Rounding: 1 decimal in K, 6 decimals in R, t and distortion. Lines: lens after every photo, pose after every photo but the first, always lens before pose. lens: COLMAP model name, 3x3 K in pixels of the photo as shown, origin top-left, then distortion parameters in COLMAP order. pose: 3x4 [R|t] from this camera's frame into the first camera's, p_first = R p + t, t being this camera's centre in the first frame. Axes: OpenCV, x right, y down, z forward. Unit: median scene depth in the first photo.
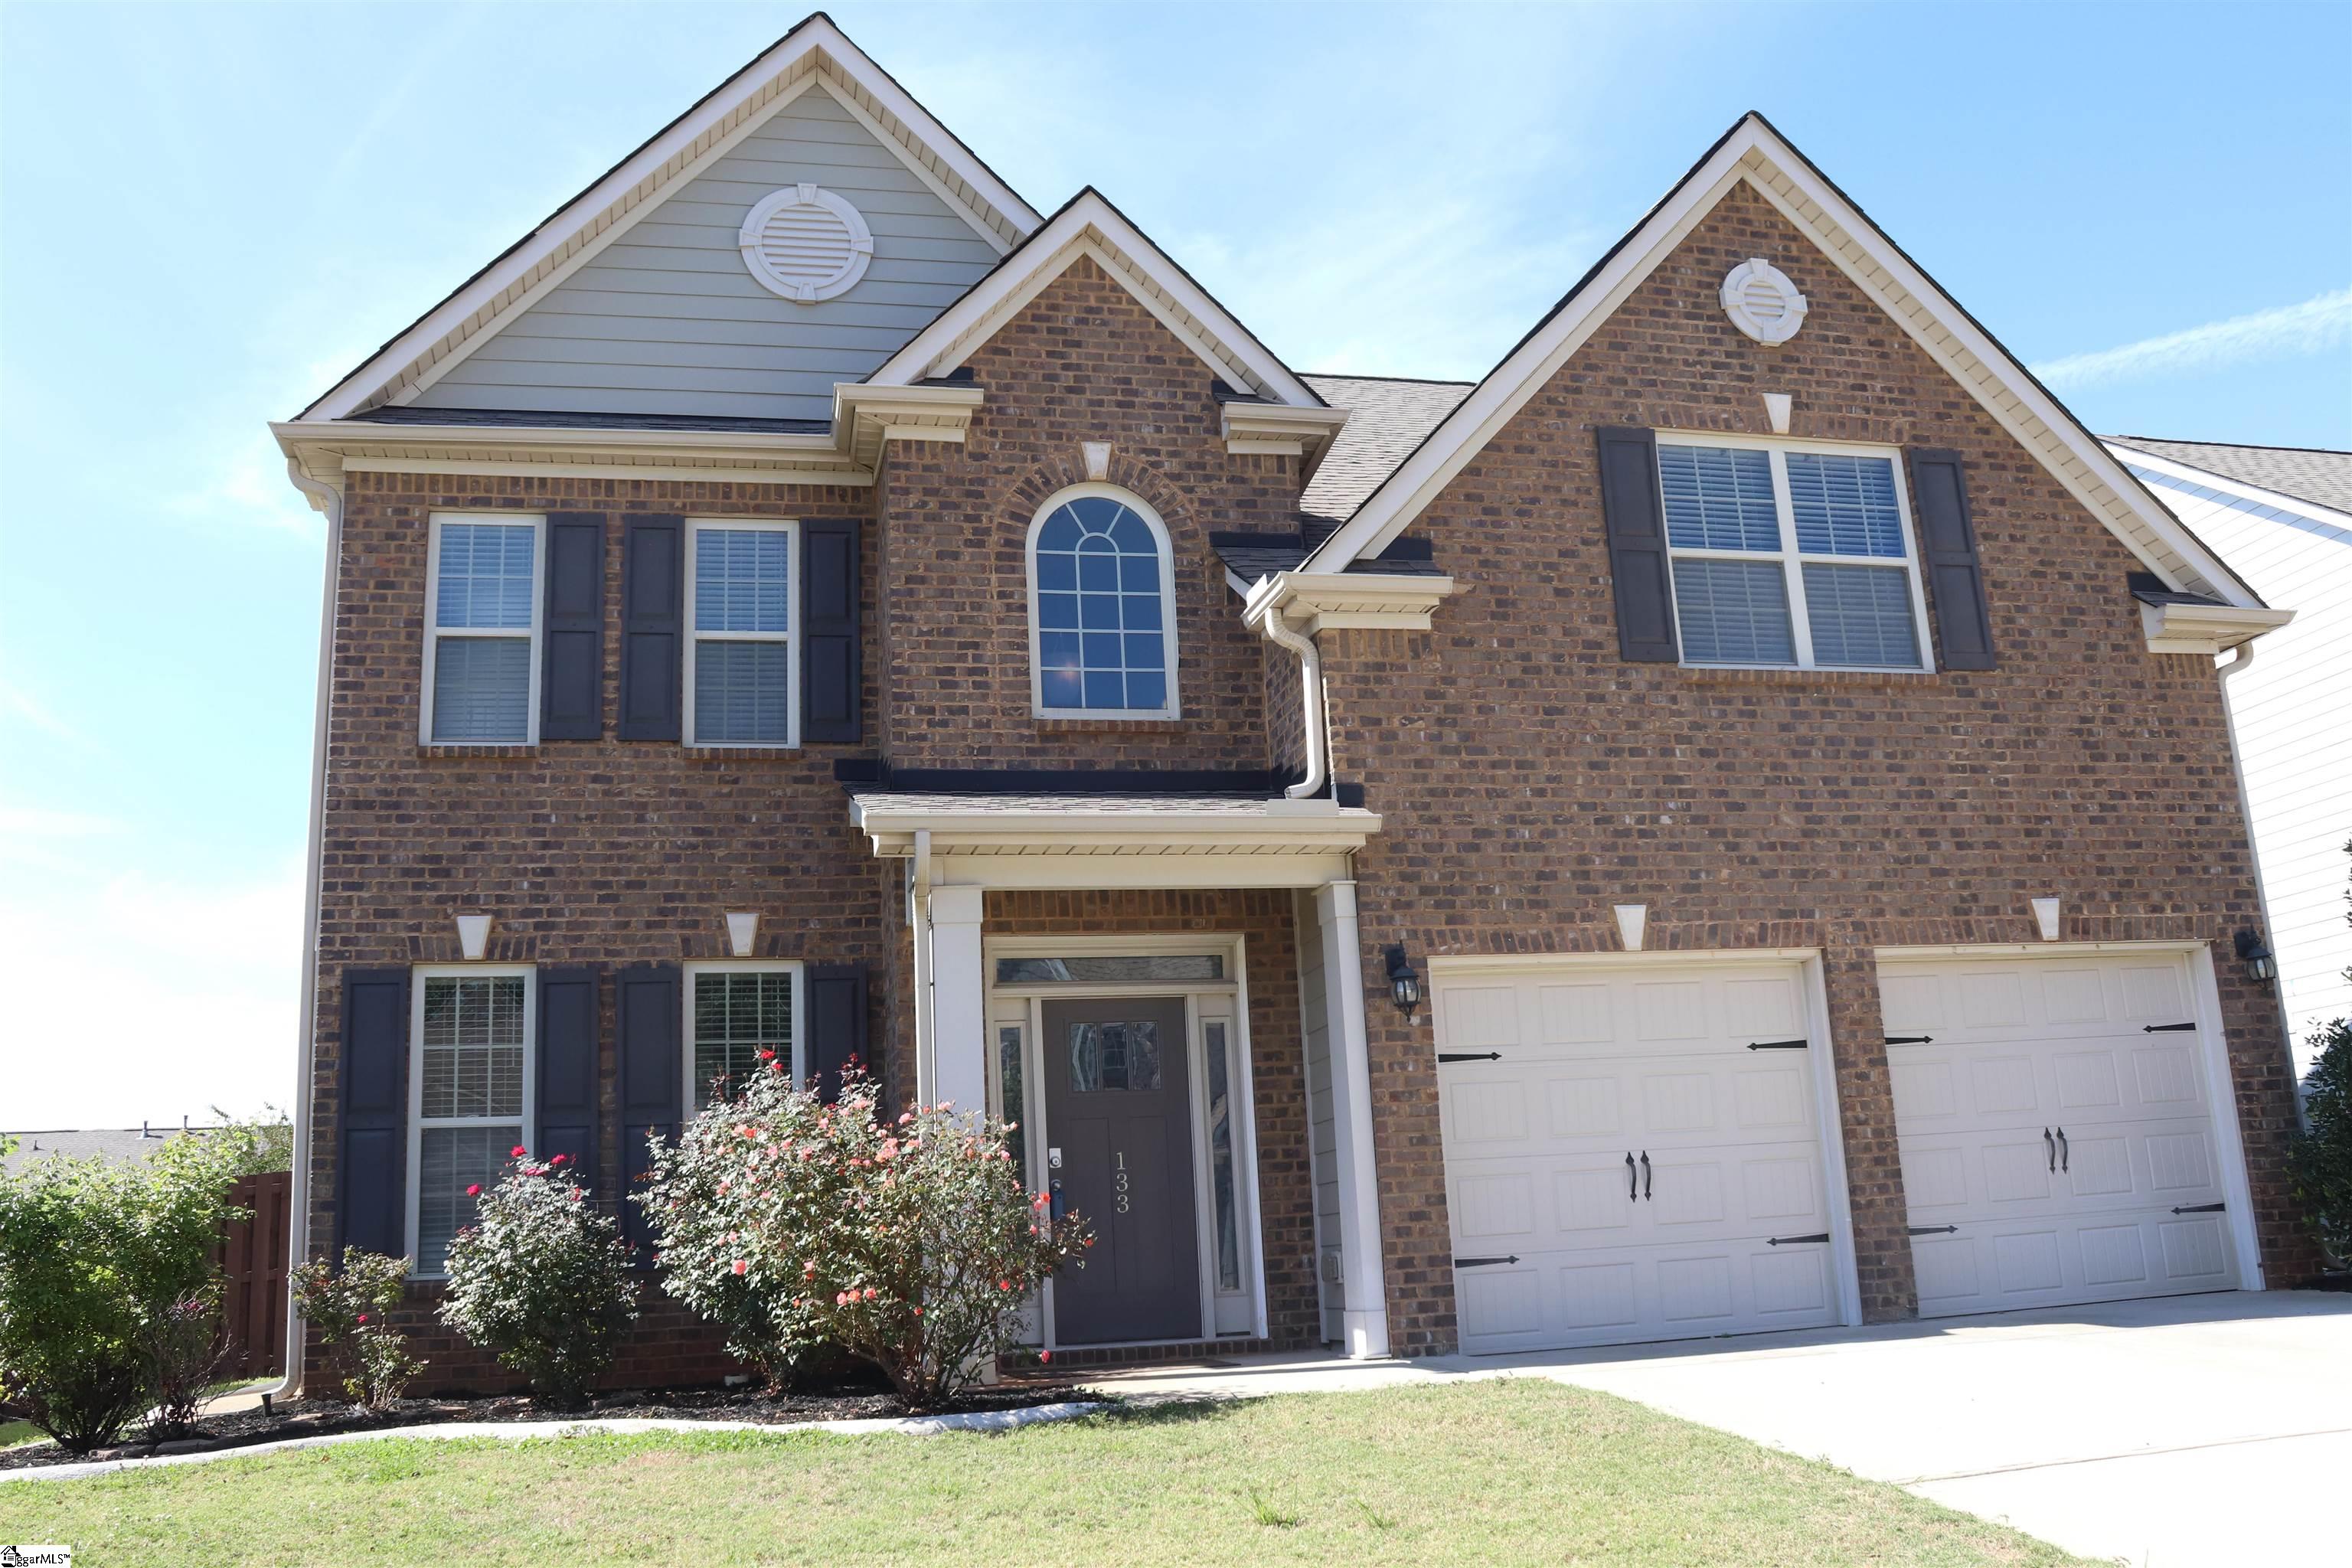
lens RADIAL K [[1989.9, 0, 1183.7], [0, 1989.9, 771.9], [0, 0, 1]] dist [-0.162293, 0.163748]
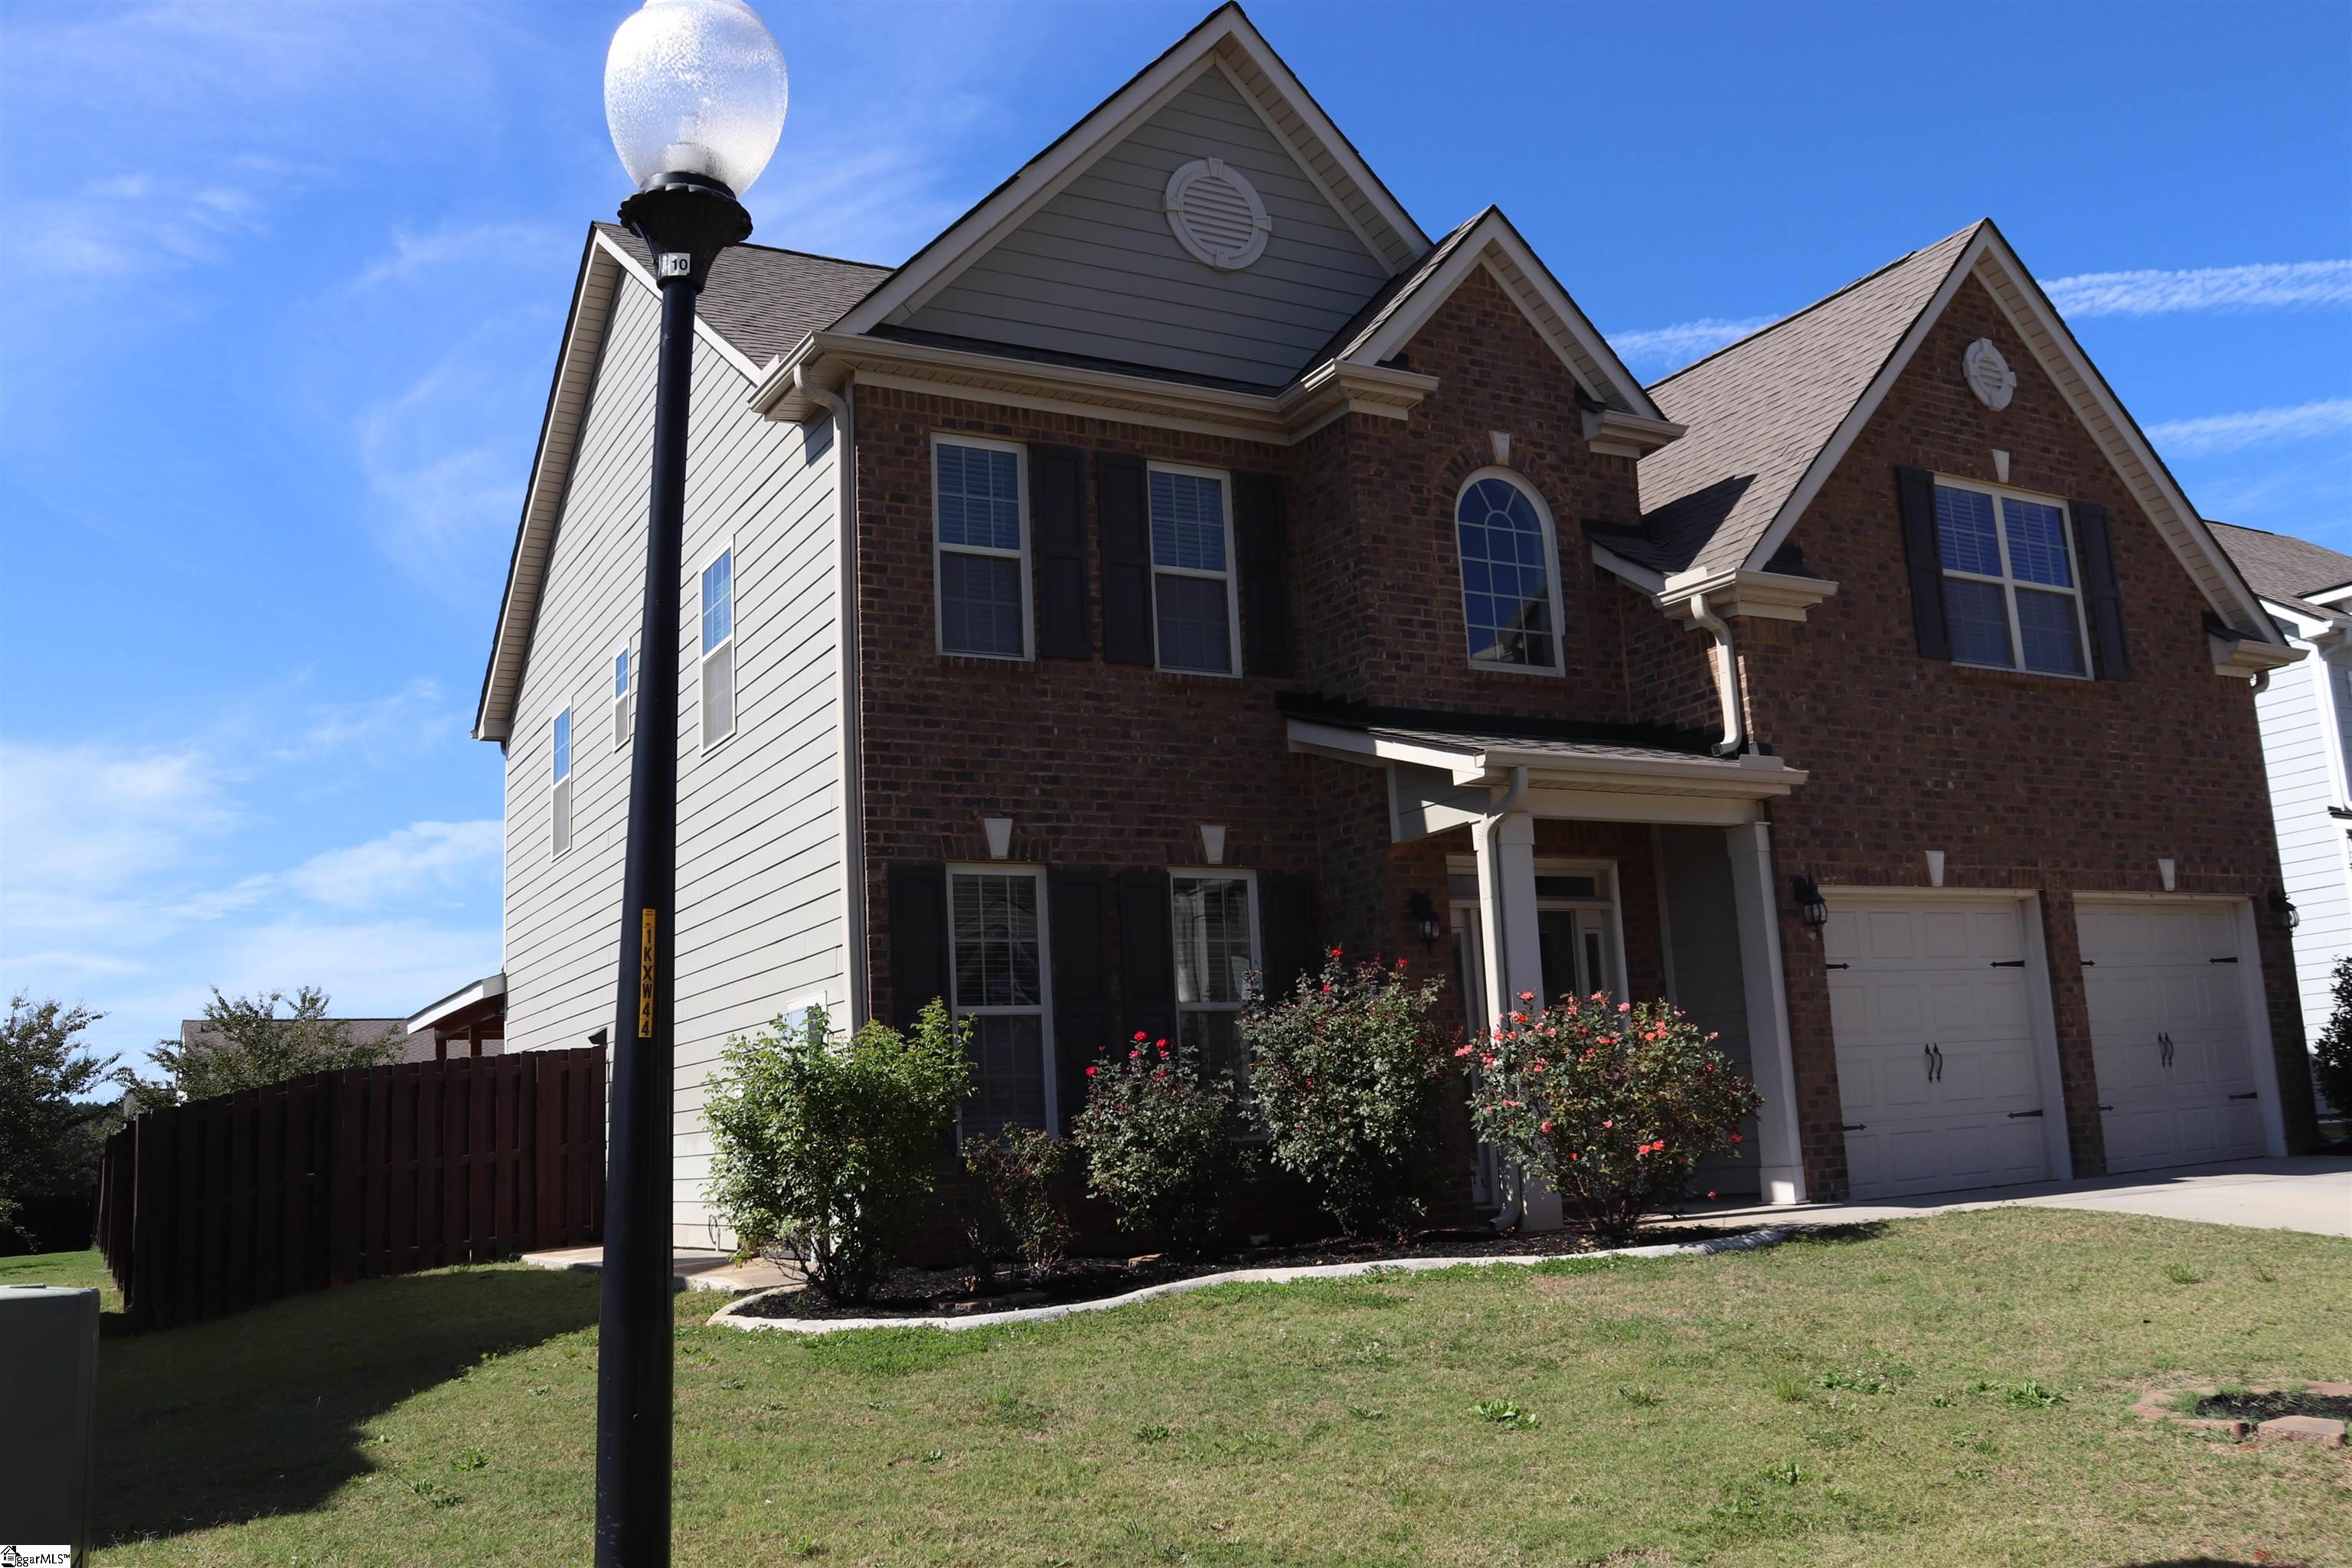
lens RADIAL K [[1989.9, 0, 1183.7], [0, 1989.9, 771.9], [0, 0, 1]] dist [-0.162293, 0.163748]
pose [[0.960649, 0.052330, 0.272790, -0.546013], [-0.063612, 0.997440, 0.032669, 0.006090], [-0.270382, -0.048737, 0.961519, -0.070591]]
